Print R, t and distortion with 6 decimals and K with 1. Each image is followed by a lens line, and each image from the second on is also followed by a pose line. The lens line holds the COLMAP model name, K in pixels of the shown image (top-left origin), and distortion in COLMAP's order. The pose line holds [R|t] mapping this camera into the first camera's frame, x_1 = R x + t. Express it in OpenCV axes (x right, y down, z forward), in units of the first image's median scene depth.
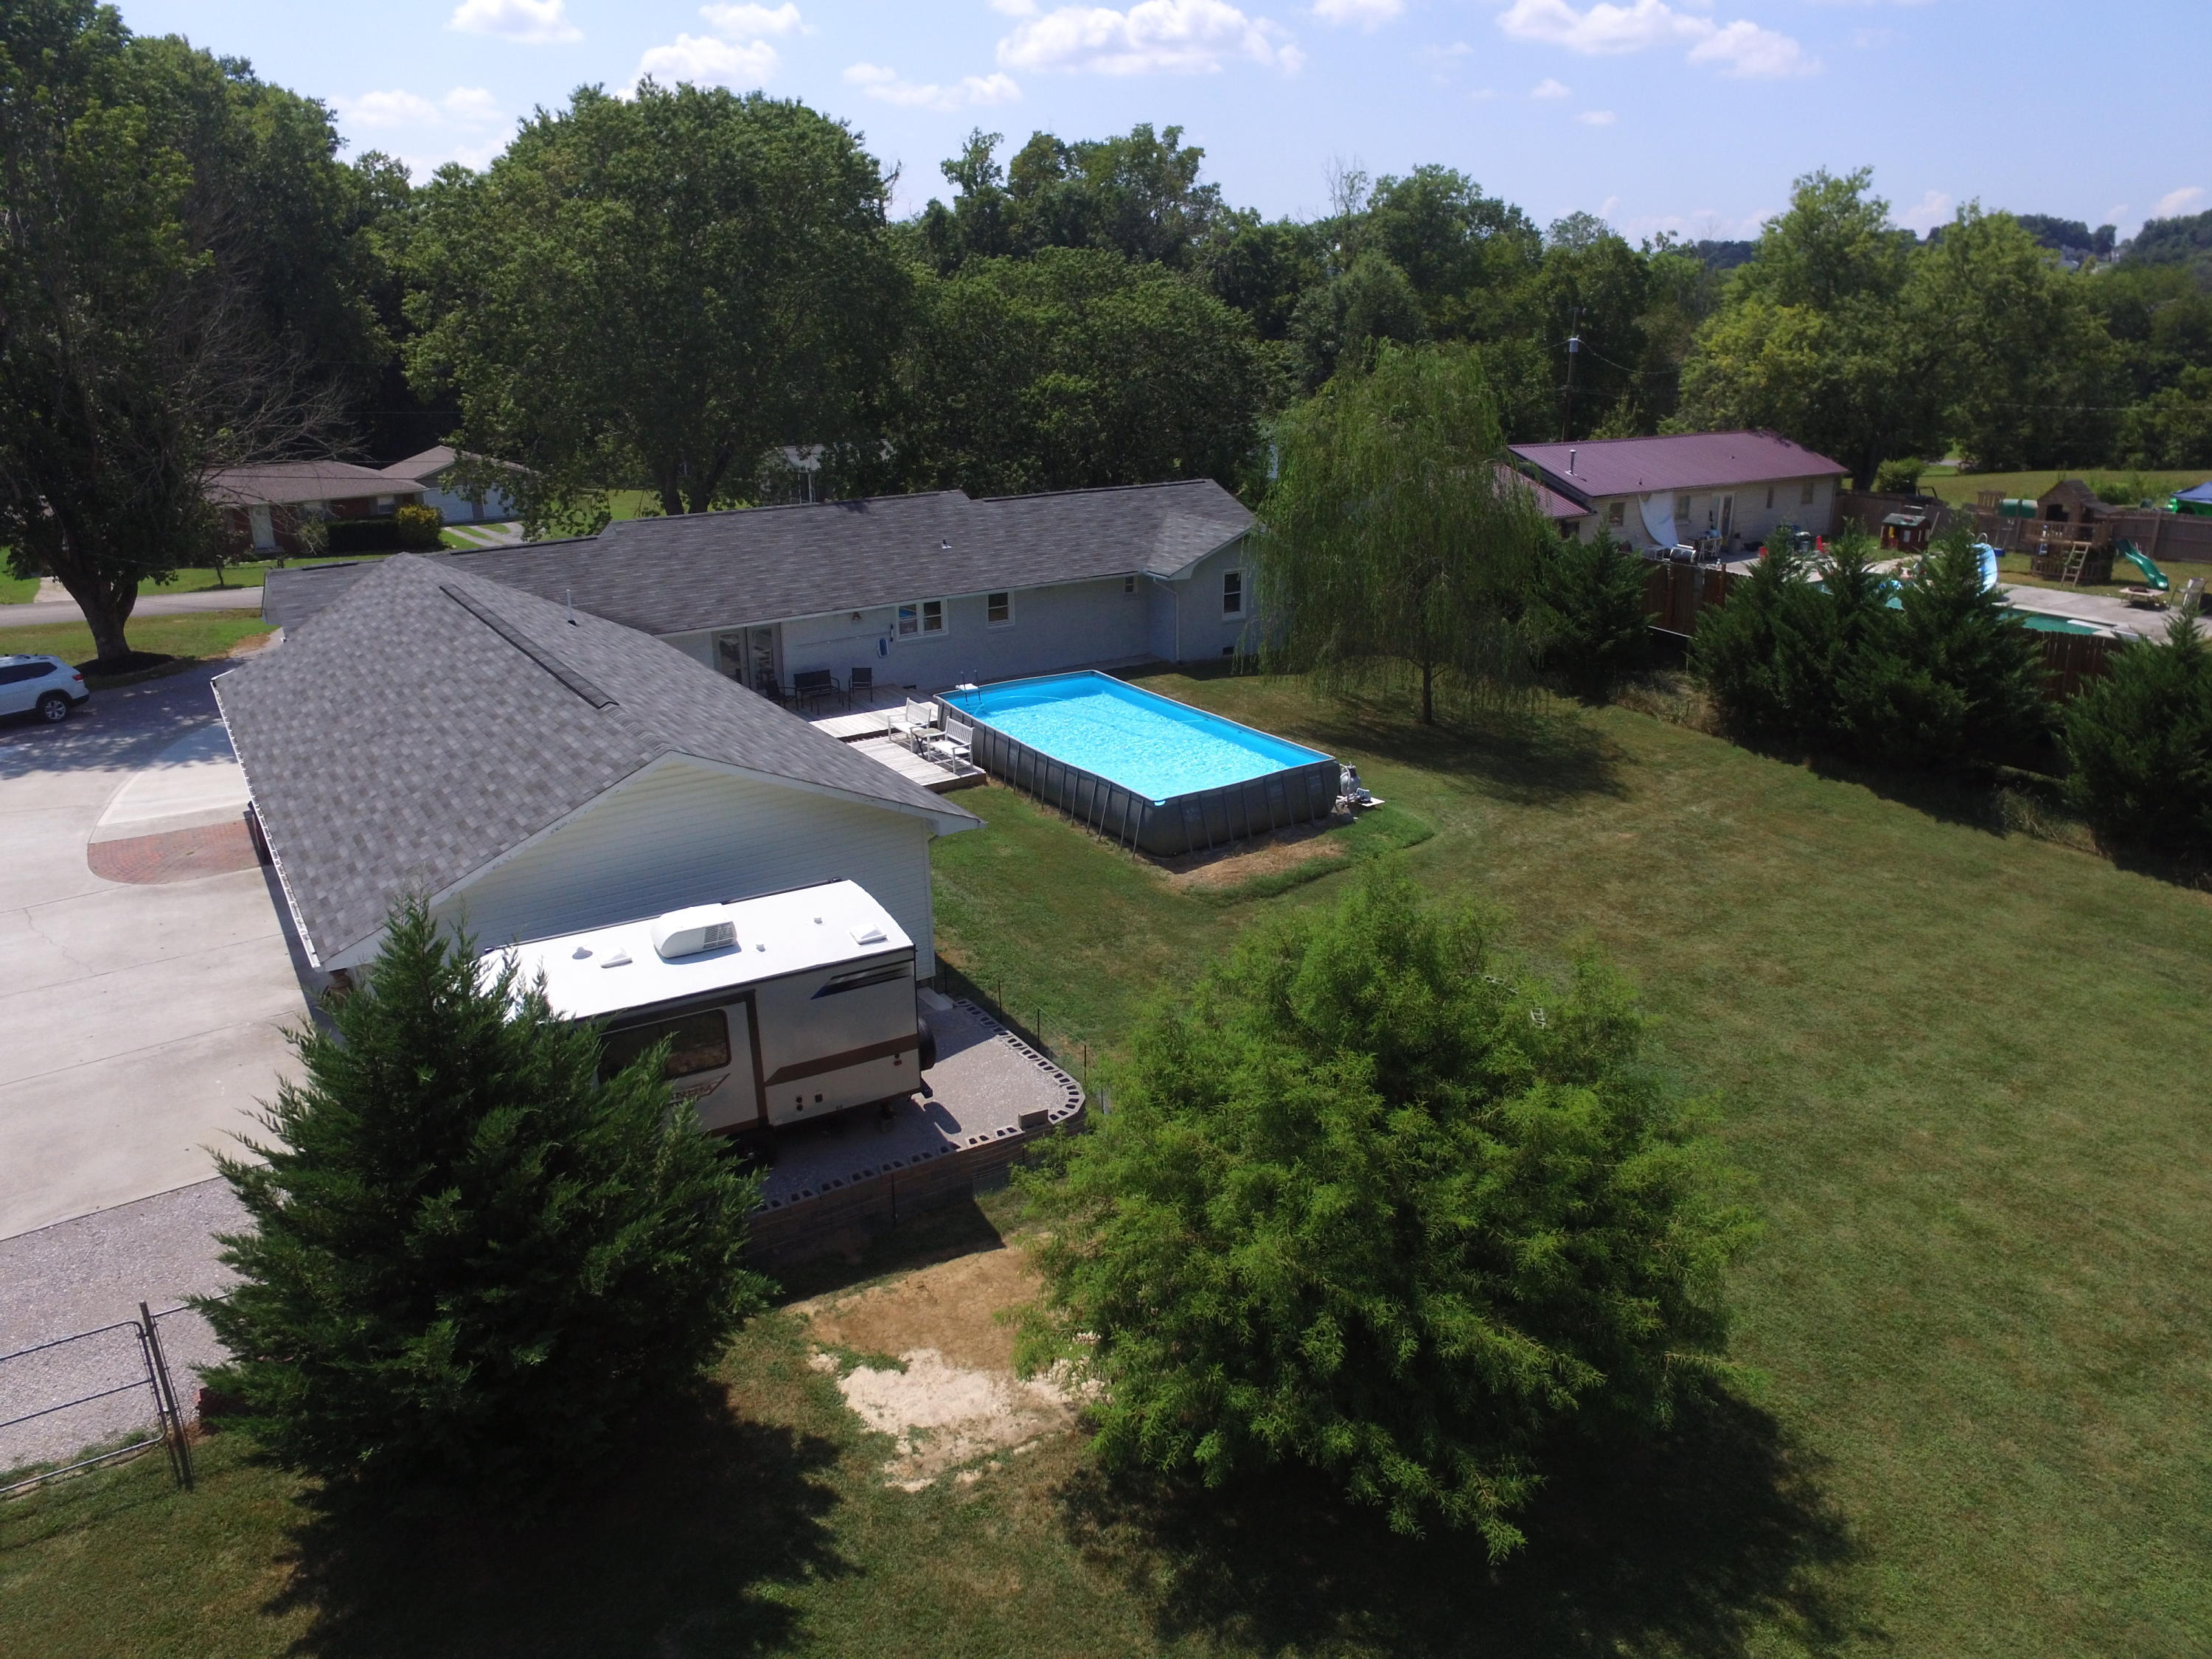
lens RADIAL K [[1490.3, 0, 1111.0], [0, 1490.3, 785.5], [0, 0, 1]] dist [-0.123548, 0.088564]
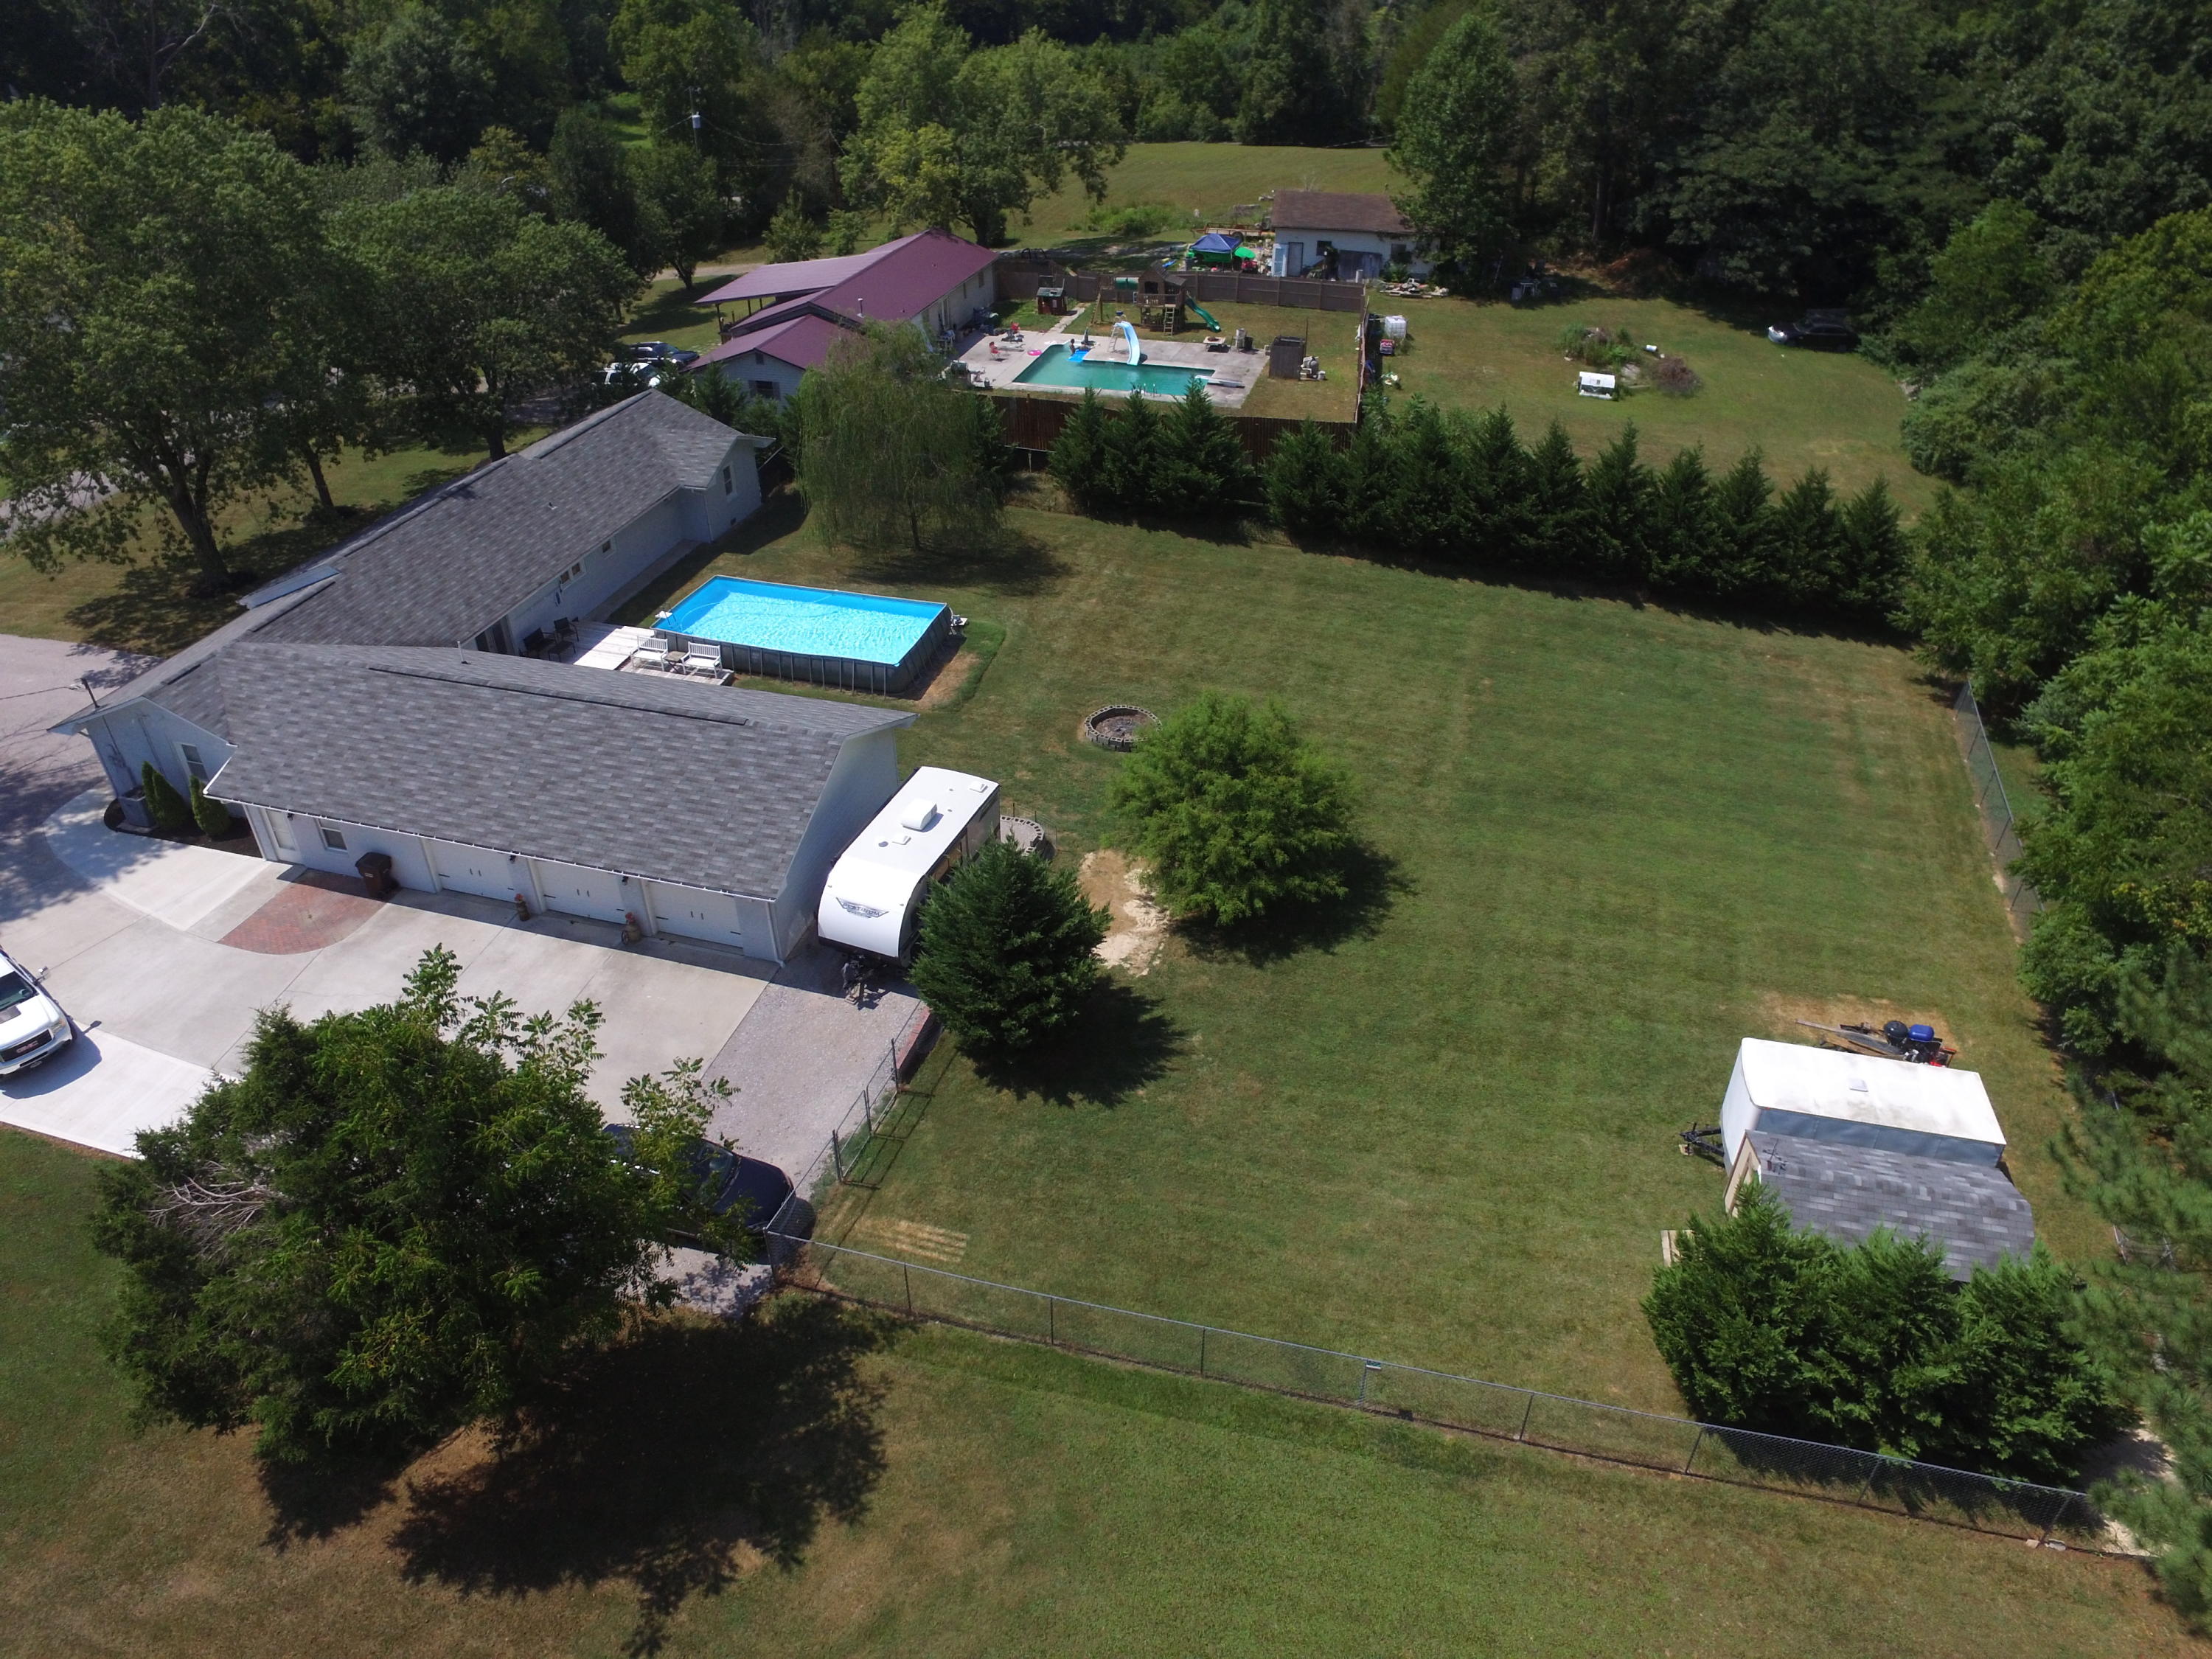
lens RADIAL K [[1490.3, 0, 1111.0], [0, 1490.3, 785.5], [0, 0, 1]] dist [-0.123548, 0.088564]
pose [[0.766814, -0.345343, 0.541050, -0.696882], [0.200564, 0.929635, 0.309117, -0.313409], [-0.609730, -0.128520, 0.782120, -0.474192]]
